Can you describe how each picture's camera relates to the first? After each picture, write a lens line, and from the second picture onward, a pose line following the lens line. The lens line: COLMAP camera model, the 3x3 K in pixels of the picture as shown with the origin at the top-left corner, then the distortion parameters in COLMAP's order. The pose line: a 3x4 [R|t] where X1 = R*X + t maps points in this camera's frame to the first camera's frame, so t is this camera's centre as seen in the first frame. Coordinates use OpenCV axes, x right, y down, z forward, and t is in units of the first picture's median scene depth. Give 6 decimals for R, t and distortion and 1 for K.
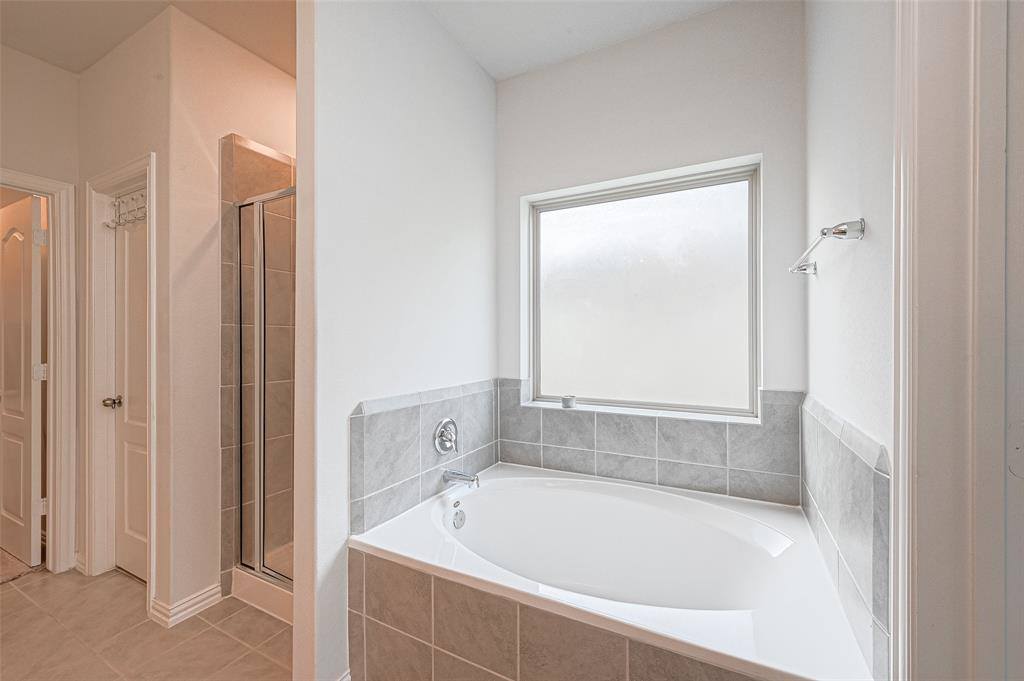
lens RADIAL K [[409.1, 0, 533.7], [0, 409.1, 338.8], [0, 0, 1]] dist [0.000253, 0.000182]
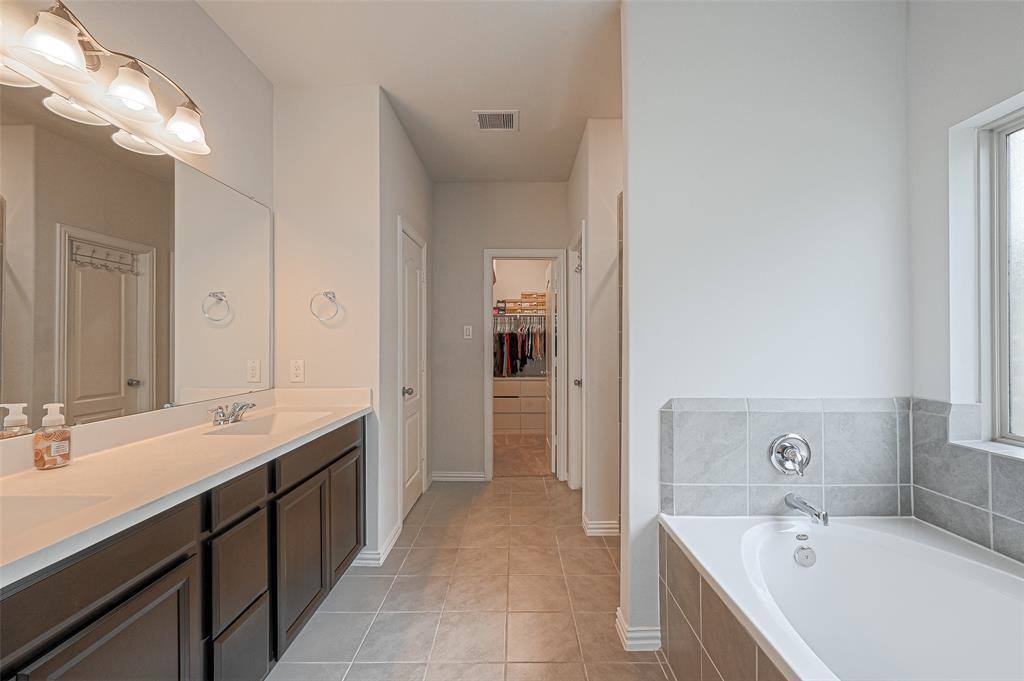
lens RADIAL K [[410.8, 0, 514.0], [0, 410.8, 341.5], [0, 0, 1]] dist [-0.000391, -0.000079]
pose [[0.441961, -0.002438, -0.897031, 0.315278], [0.001022, 0.999997, -0.002215, 0.000180], [0.897034, 0.000062, 0.441962, 0.088959]]
